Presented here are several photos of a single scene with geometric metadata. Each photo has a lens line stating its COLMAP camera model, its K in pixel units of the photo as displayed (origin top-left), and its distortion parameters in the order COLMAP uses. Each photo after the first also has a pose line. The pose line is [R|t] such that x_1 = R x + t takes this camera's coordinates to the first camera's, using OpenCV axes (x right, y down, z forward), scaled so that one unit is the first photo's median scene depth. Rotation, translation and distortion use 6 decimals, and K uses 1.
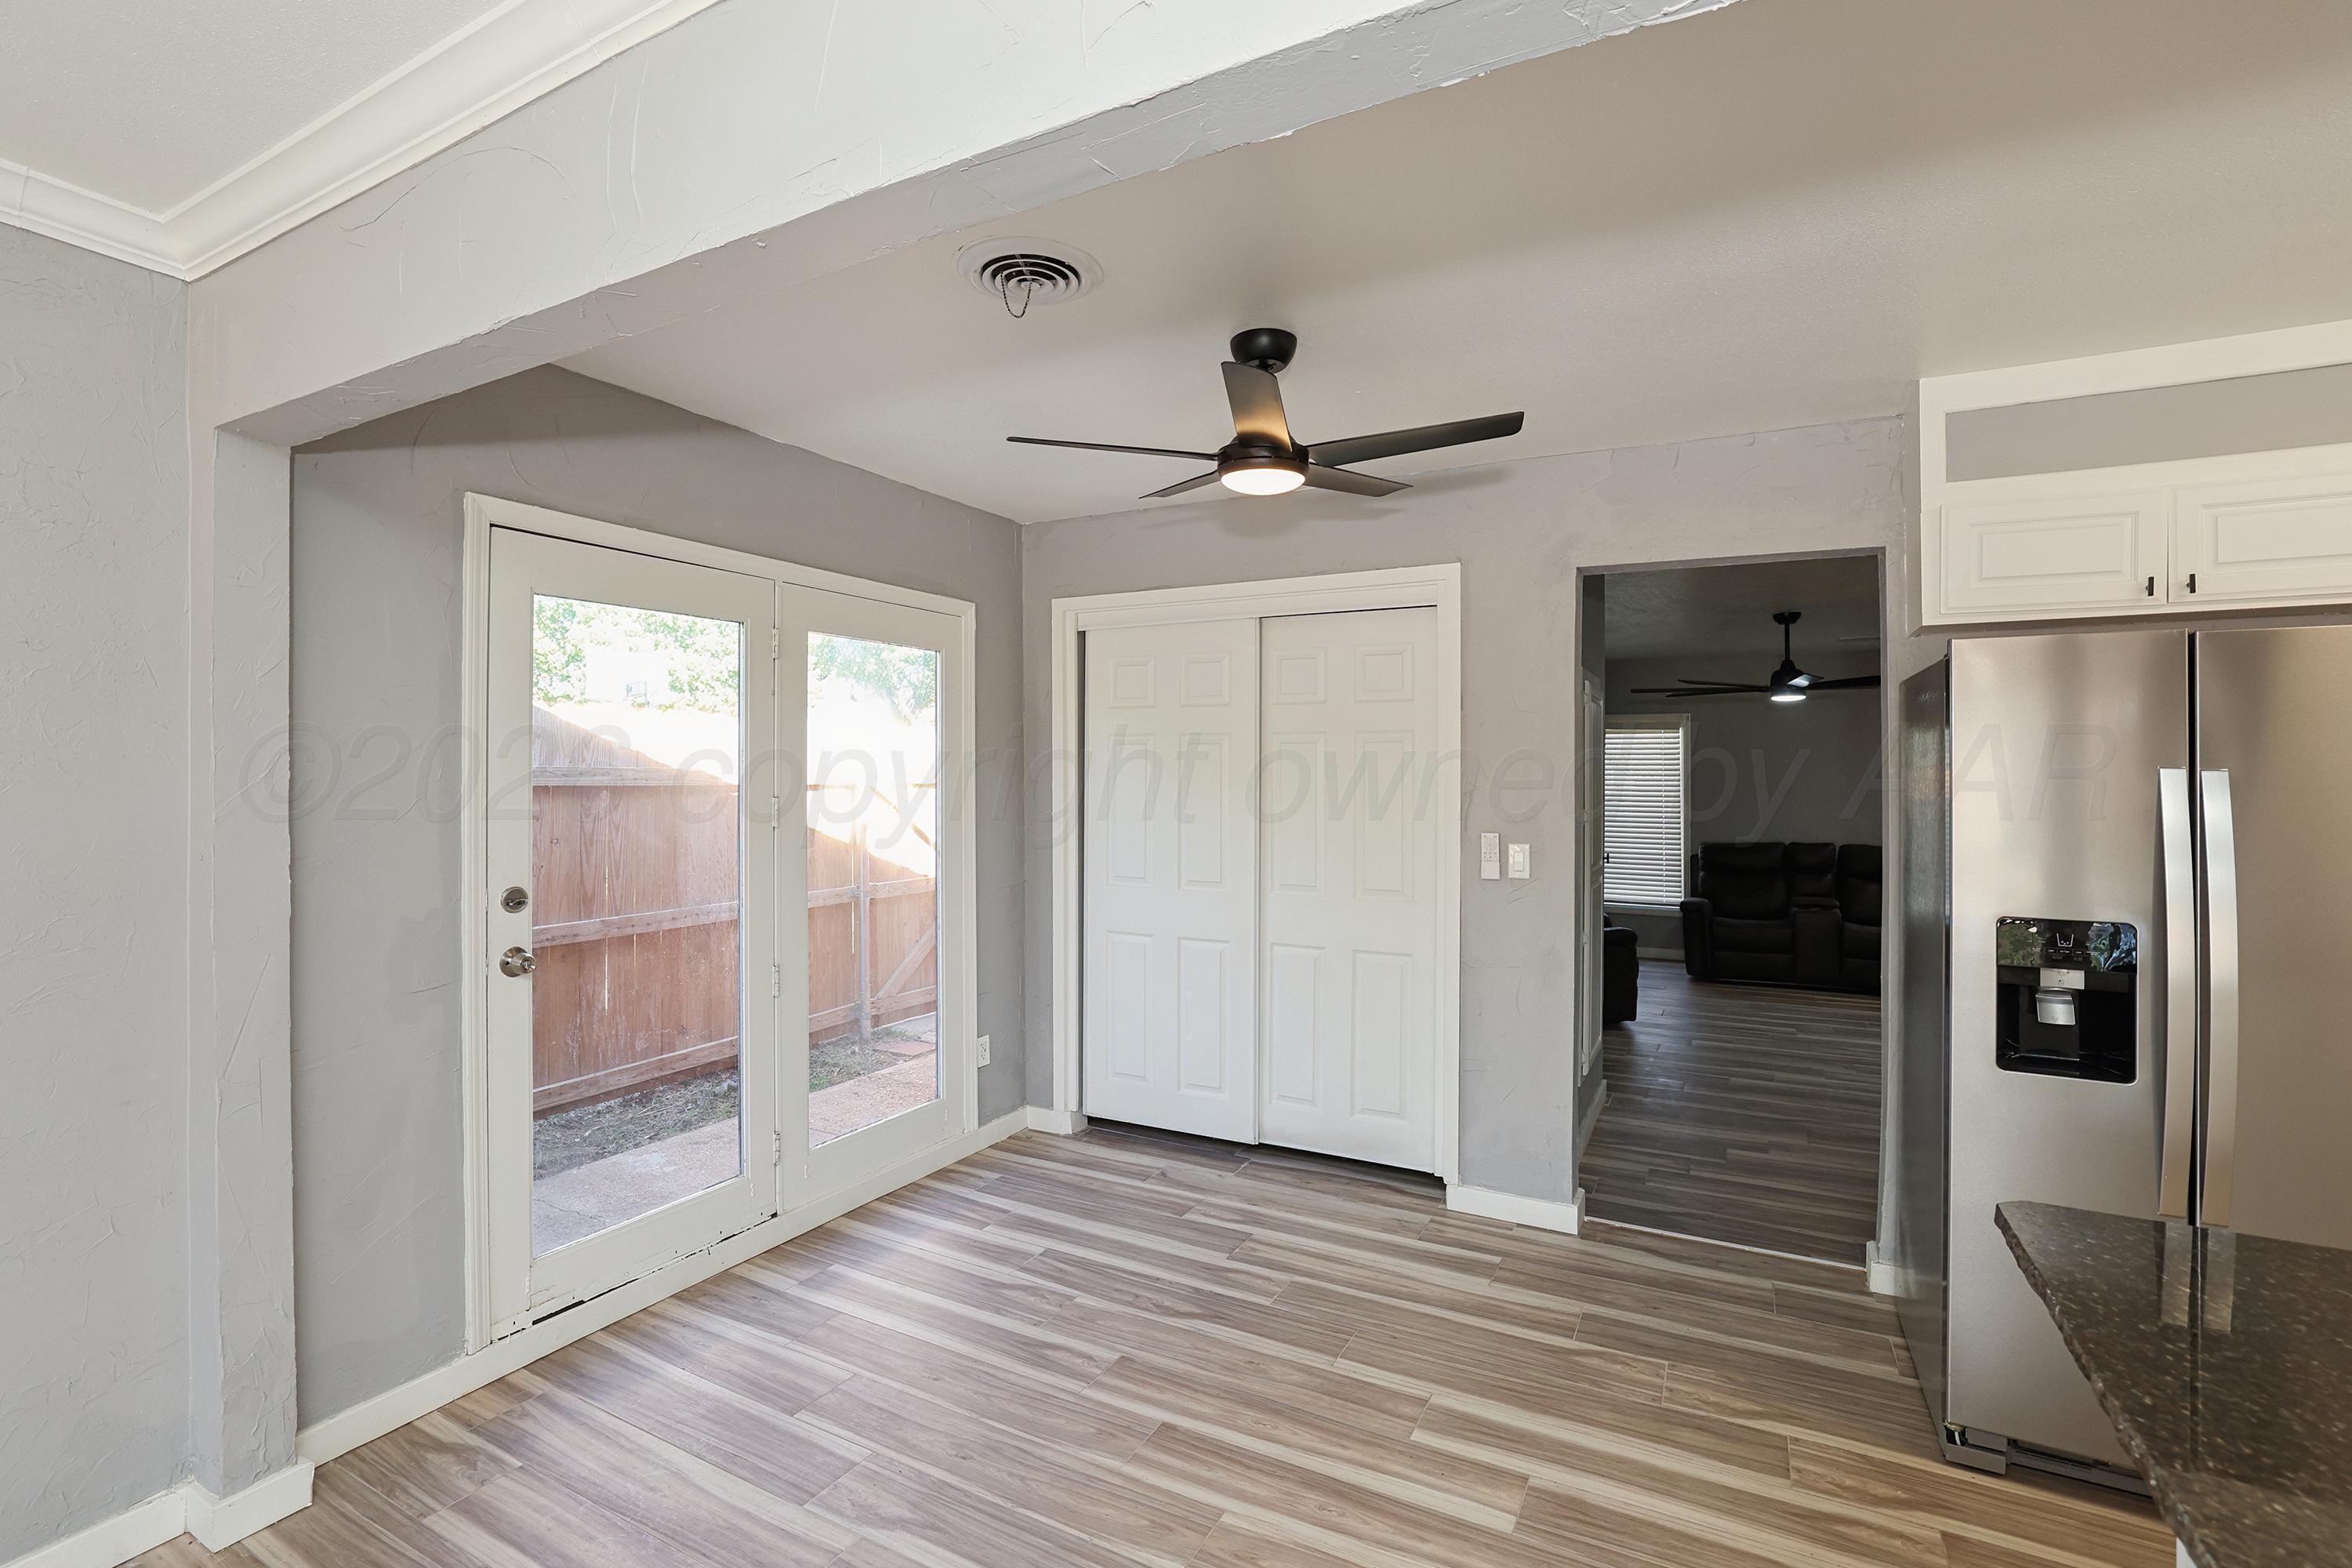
lens RADIAL K [[1060.4, 0, 1178.1], [0, 1060.4, 761.7], [0, 0, 1]] dist [-0.060436, 0.022436]
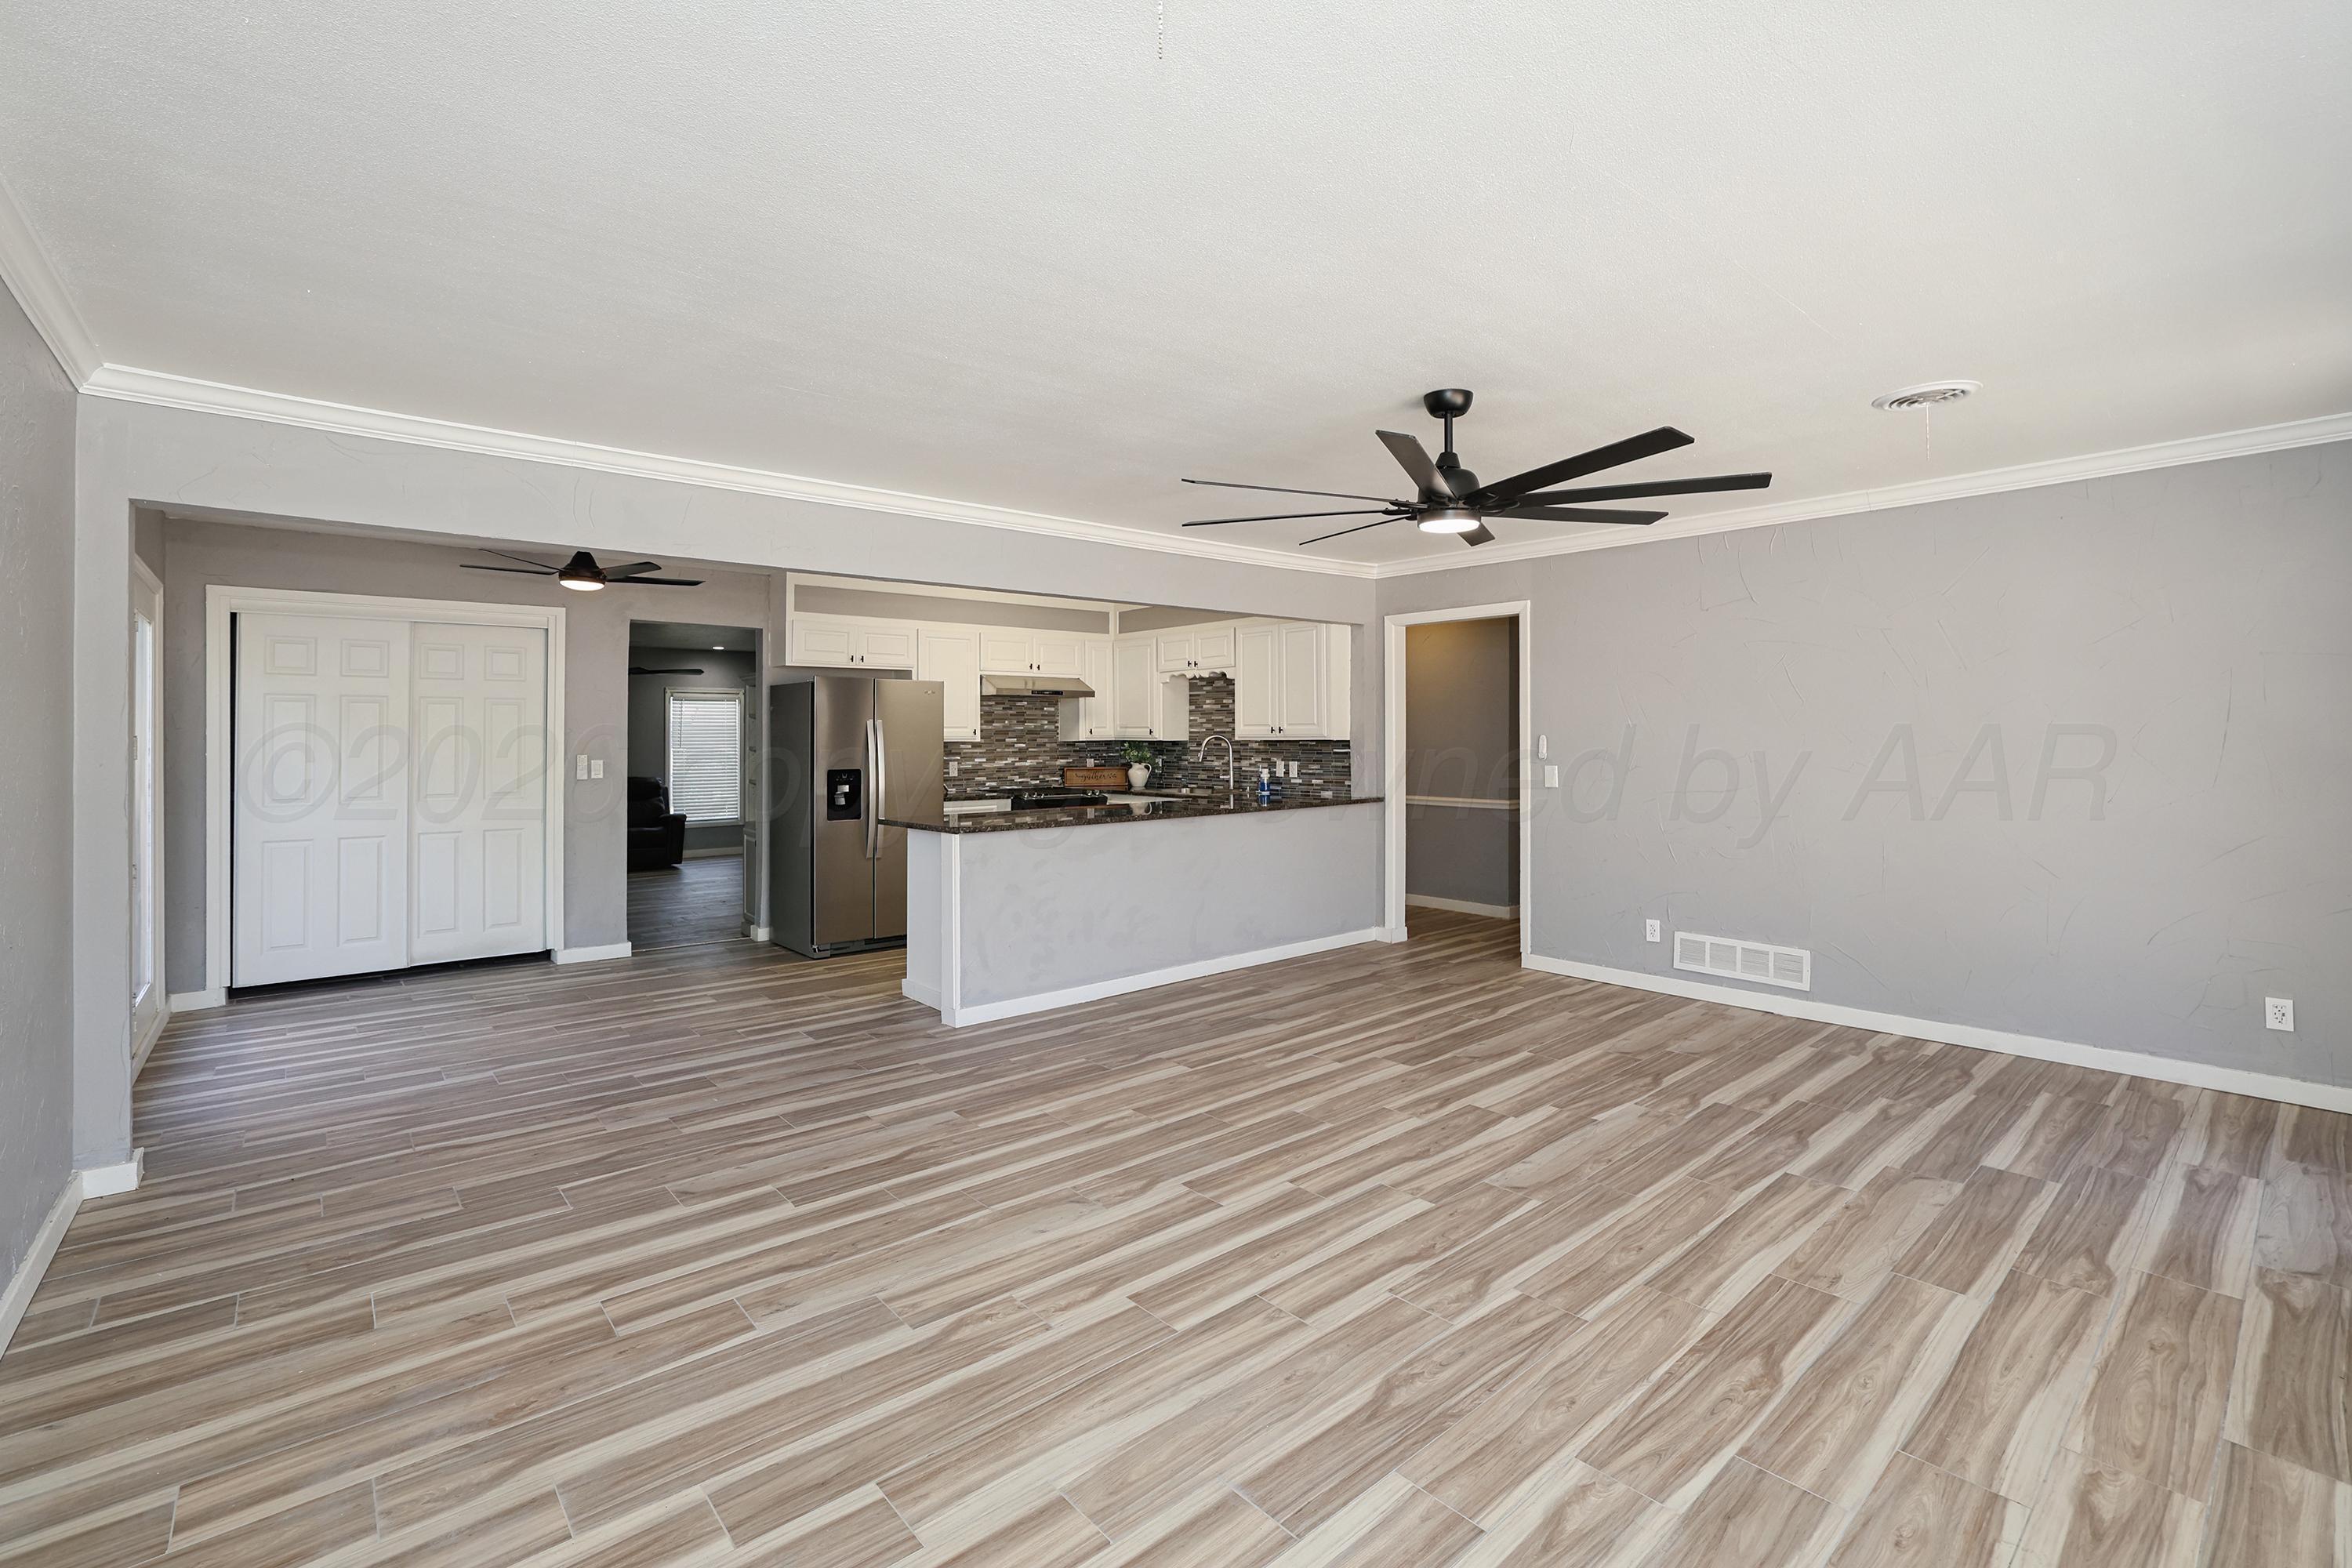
lens RADIAL K [[1026.5, 0, 1155.3], [0, 1026.5, 743.0], [0, 0, 1]] dist [-0.032554, 0.009523]
pose [[0.366692, -0.012848, 0.930254, -1.084341], [-0.005343, 0.999859, 0.015916, 0.013607], [-0.930327, -0.010807, 0.366572, -0.653189]]
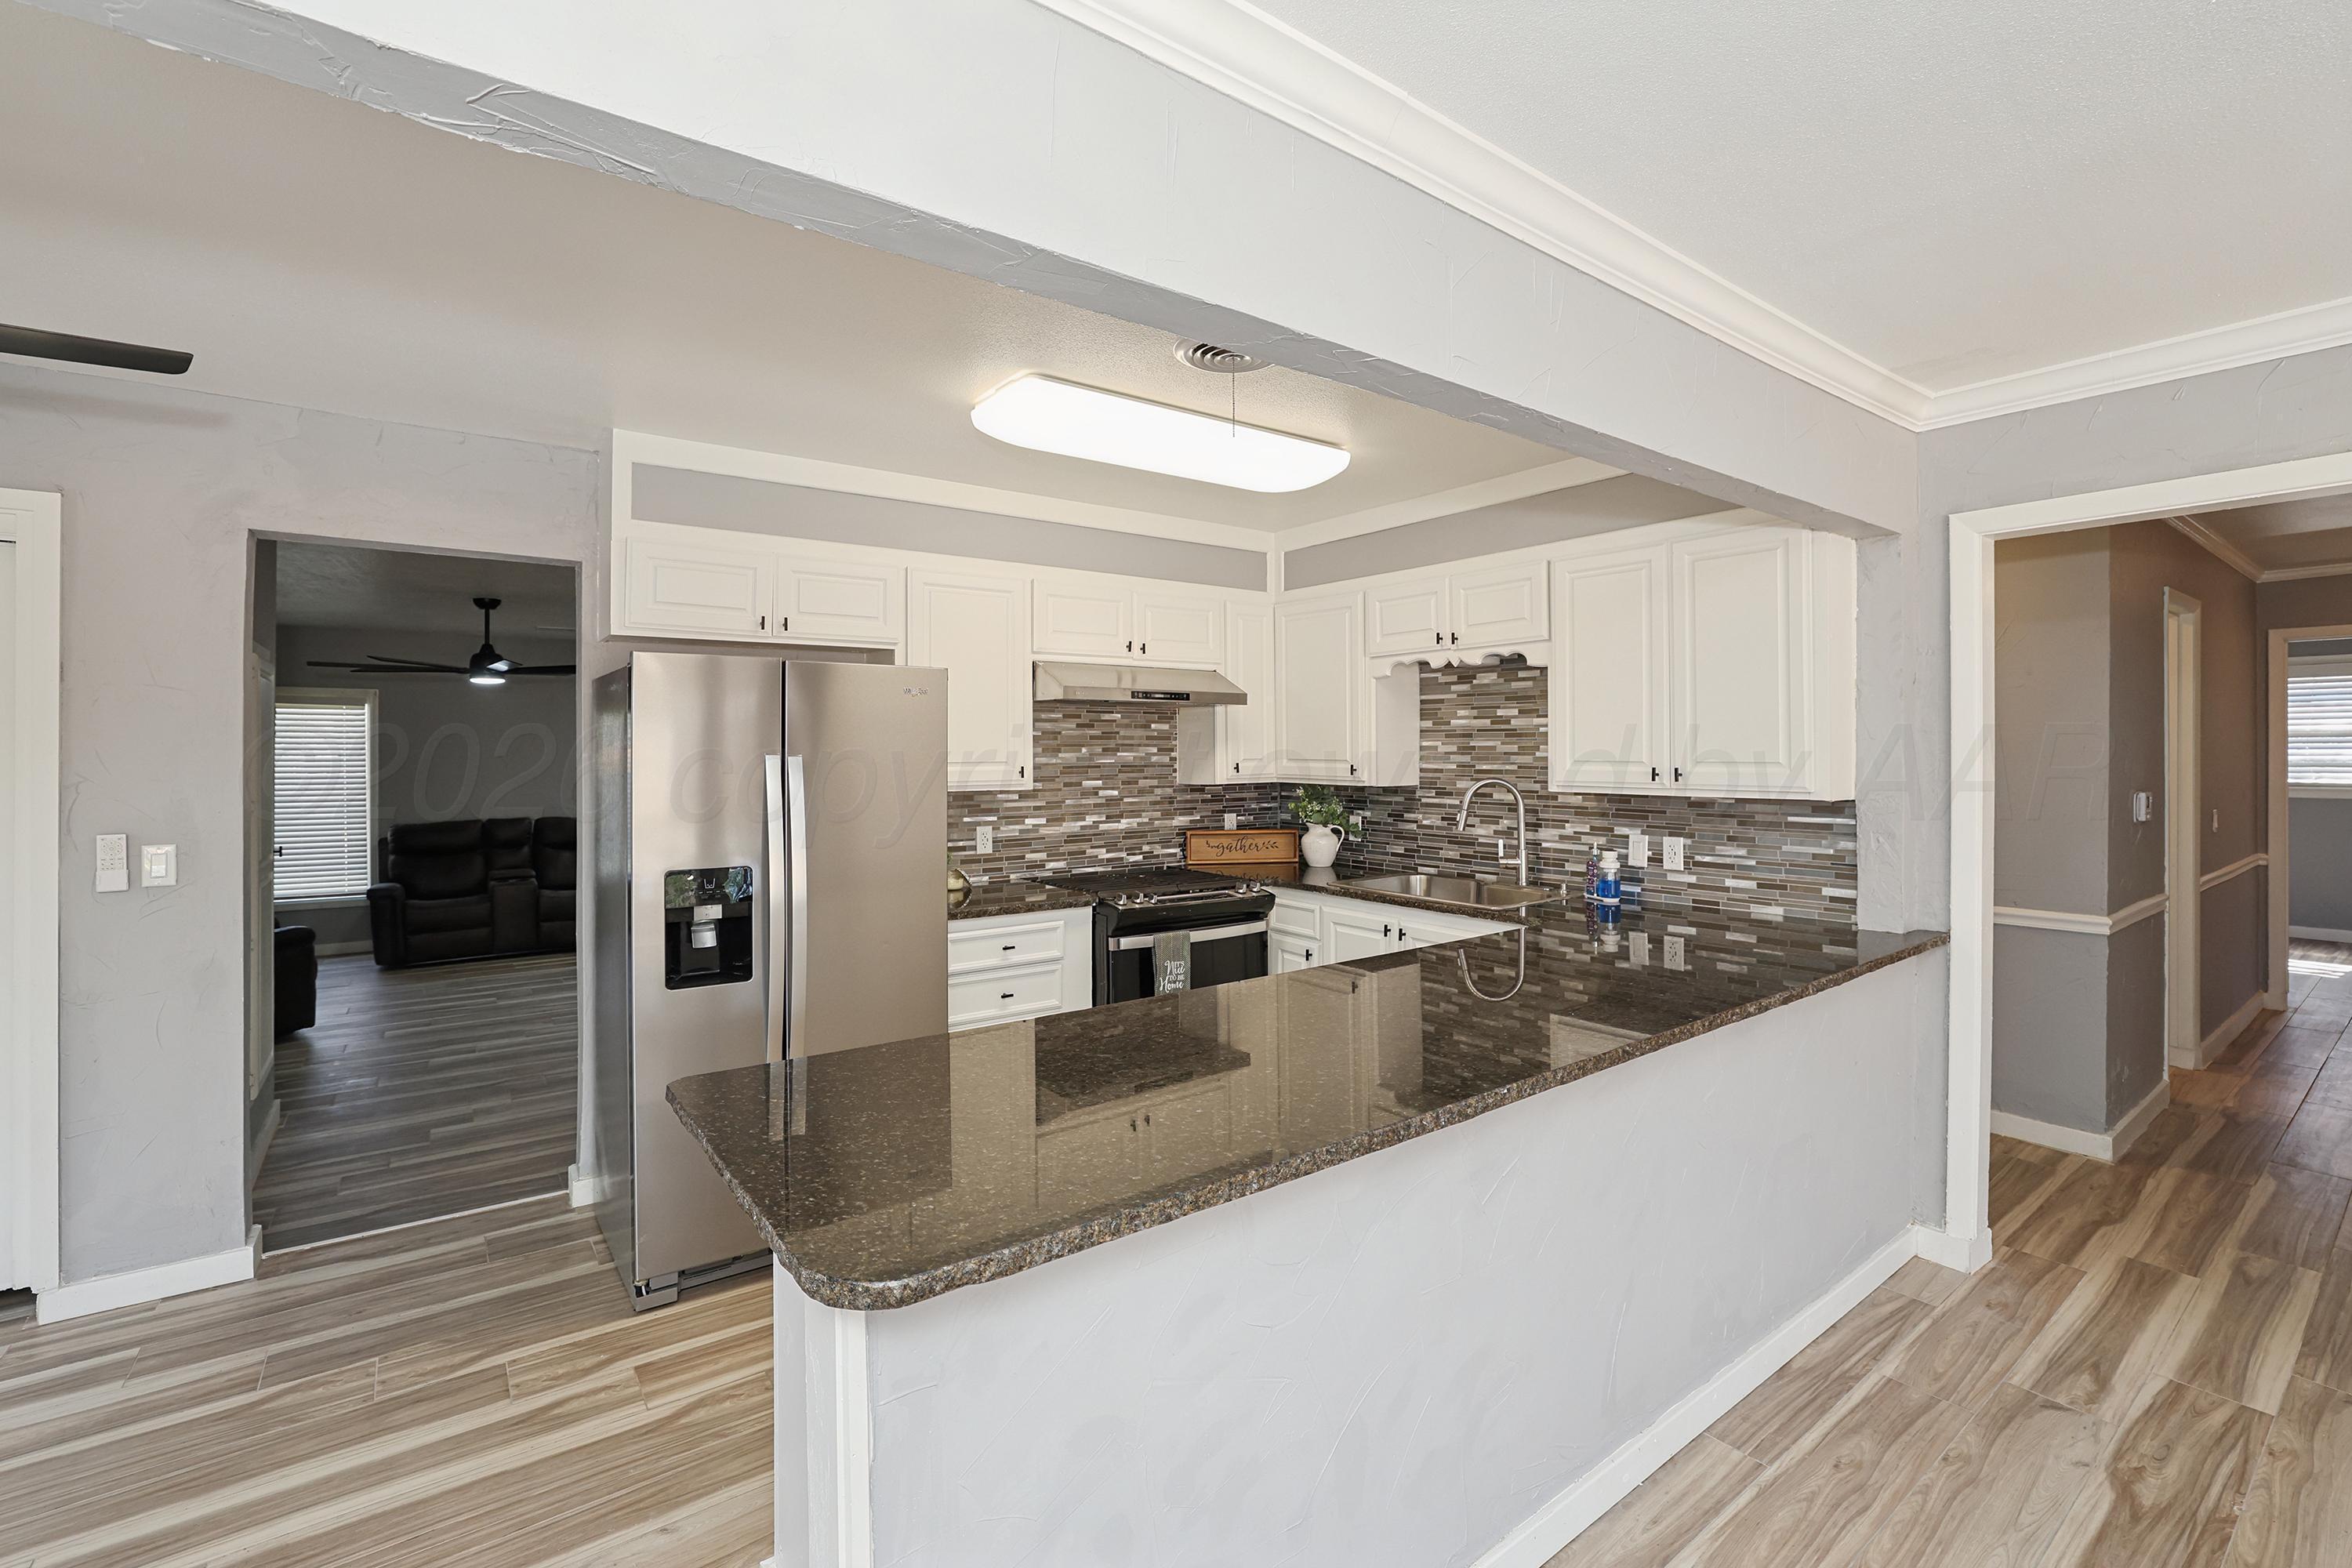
lens RADIAL K [[1026.5, 0, 1155.3], [0, 1026.5, 743.0], [0, 0, 1]] dist [-0.032554, 0.009523]
pose [[0.437853, -0.000066, 0.899047, -0.049921], [-0.007064, 0.999969, 0.003513, -0.011670], [-0.899019, -0.007889, 0.437838, -0.066911]]
